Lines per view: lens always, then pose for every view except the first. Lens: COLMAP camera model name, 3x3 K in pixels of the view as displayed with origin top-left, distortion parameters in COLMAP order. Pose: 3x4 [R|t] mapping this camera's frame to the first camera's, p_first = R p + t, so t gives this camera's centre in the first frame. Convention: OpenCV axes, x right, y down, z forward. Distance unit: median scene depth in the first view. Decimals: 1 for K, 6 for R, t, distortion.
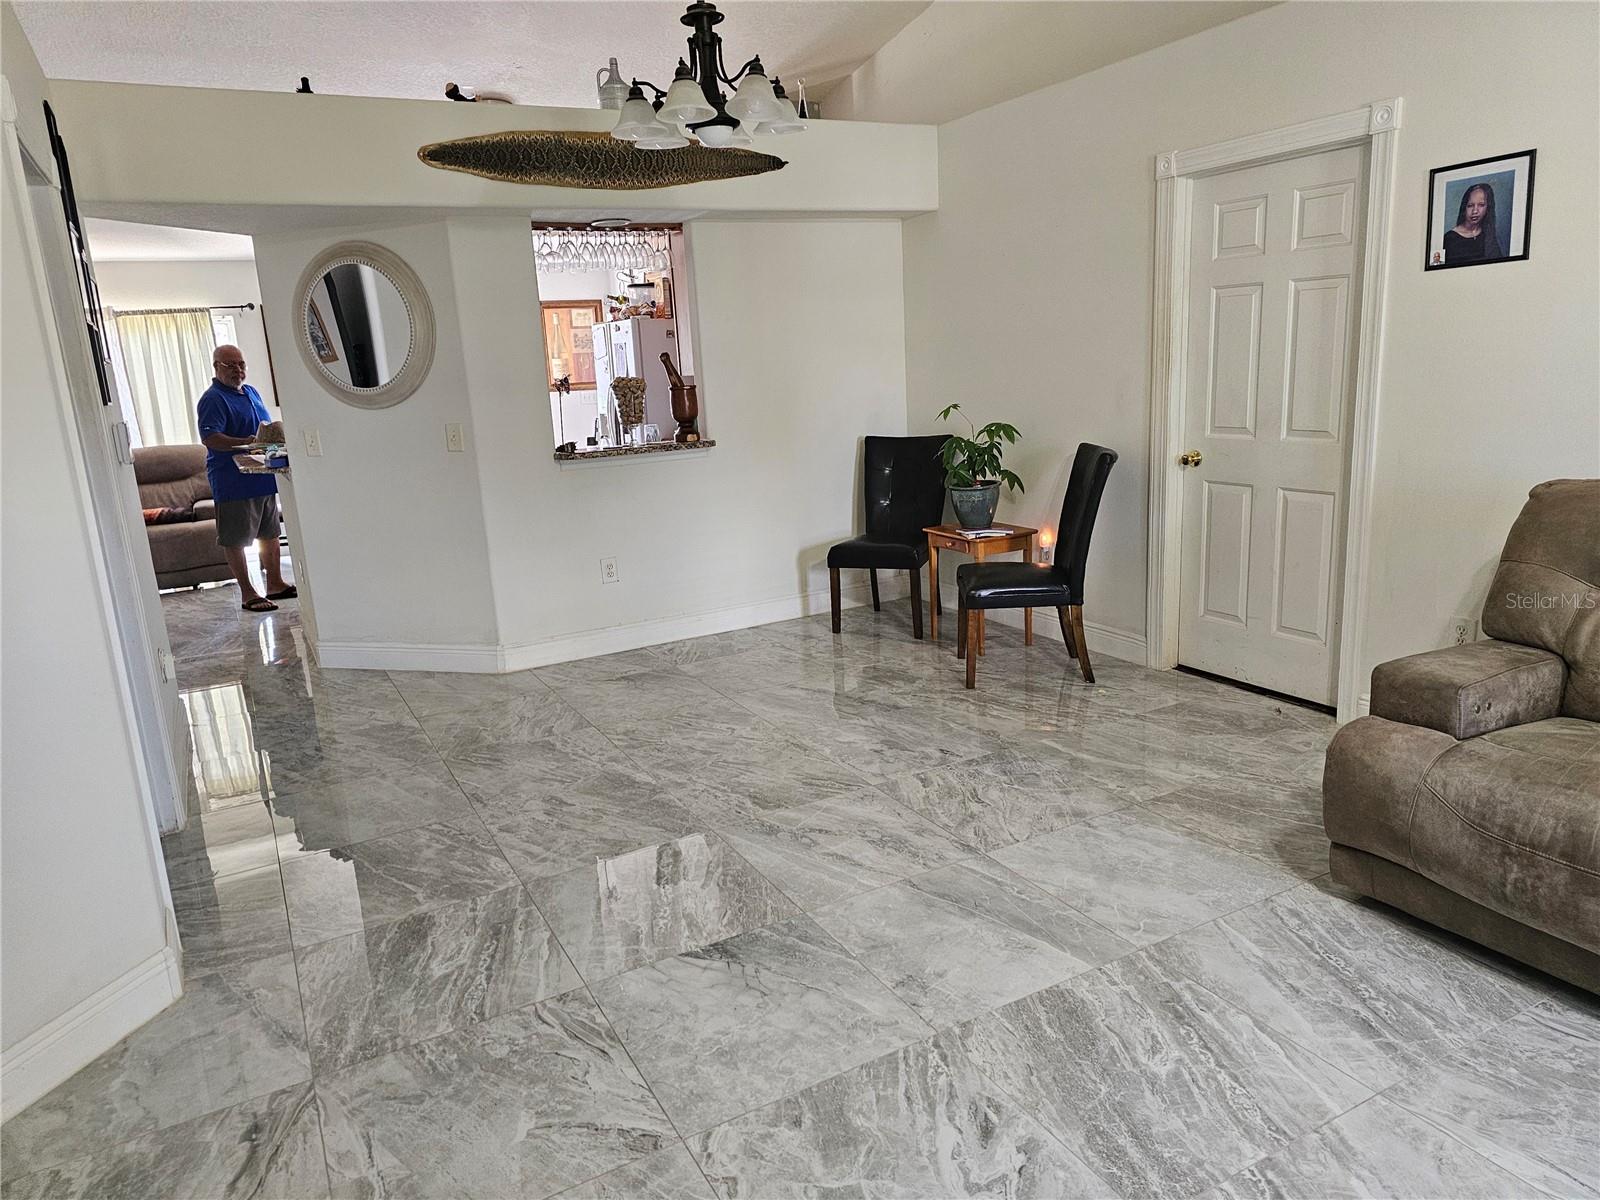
lens RADIAL K [[1065.5, 0, 796.8], [0, 1065.5, 596.3], [0, 0, 1]] dist [0.059053, -0.049084]
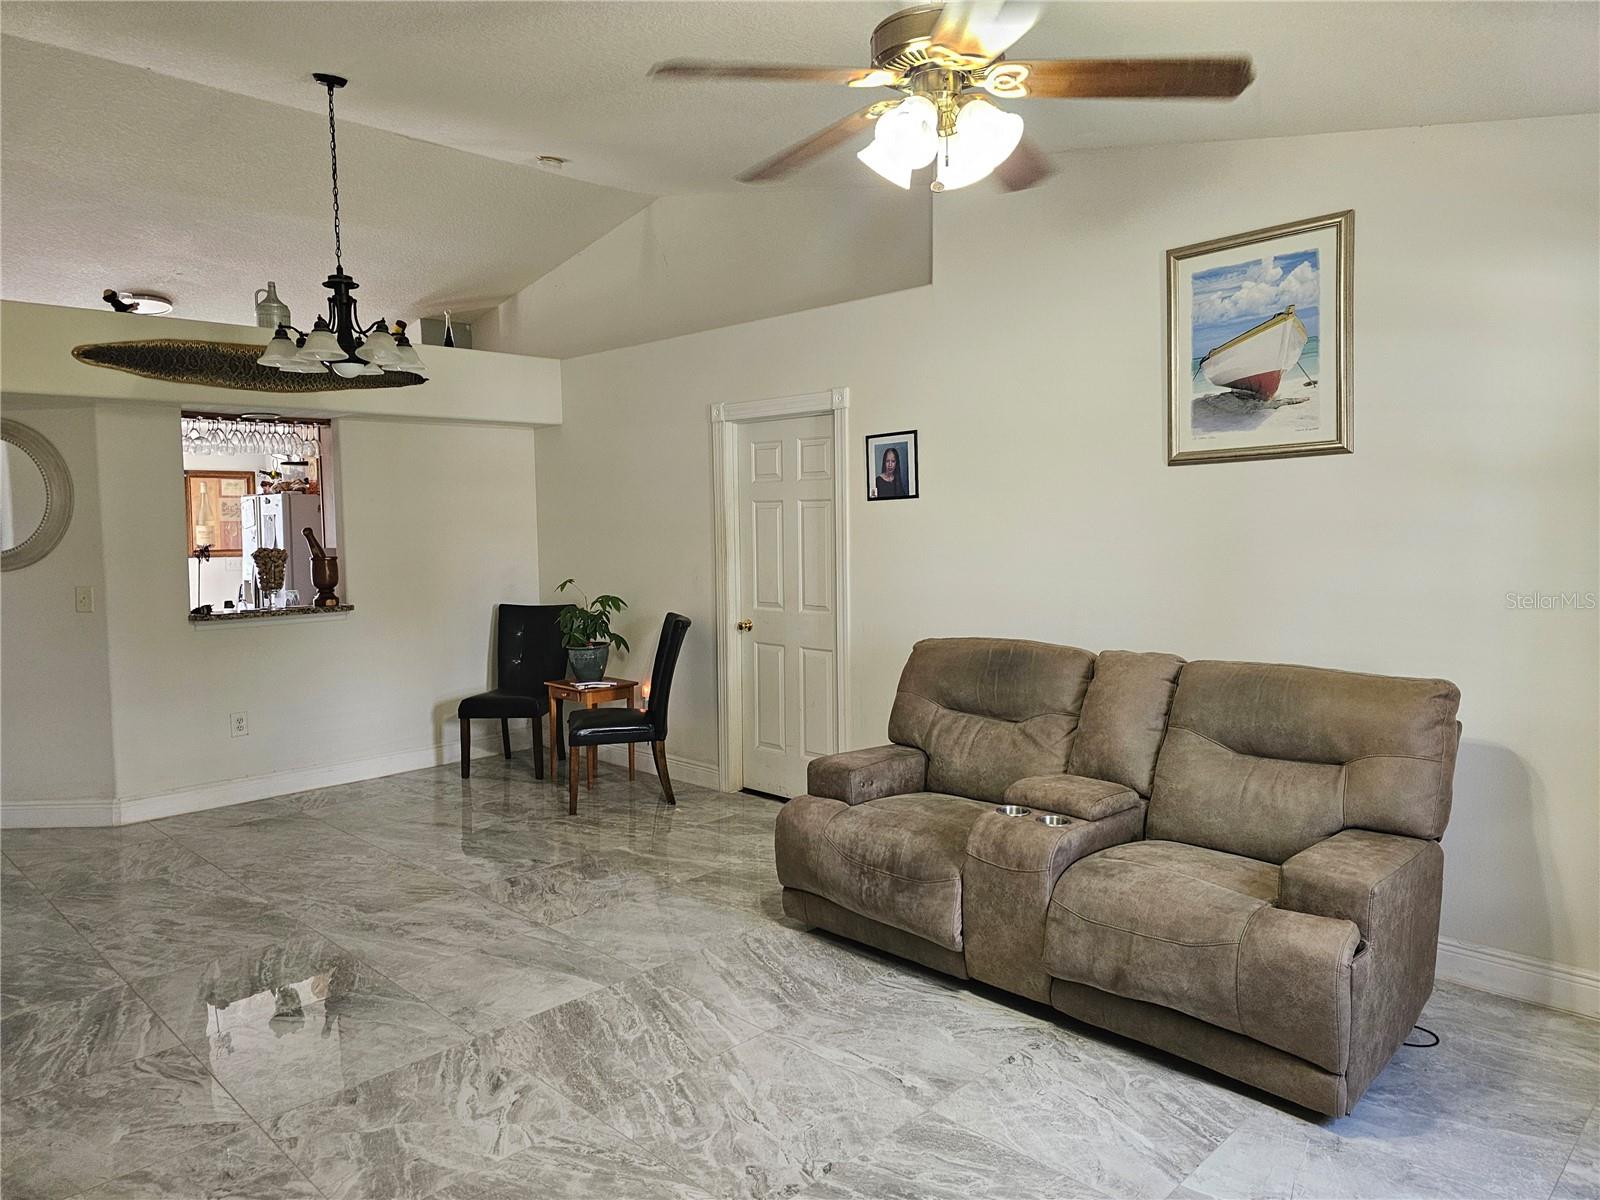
lens RADIAL K [[1065.5, 0, 811.9], [0, 1065.5, 584.3], [0, 0, 1]] dist [0.059053, -0.049084]
pose [[0.955780, 0.024132, 0.293092, 0.079328], [0.026949, 0.985247, -0.169003, 0.054971], [-0.292846, 0.169428, 0.941029, -0.319440]]
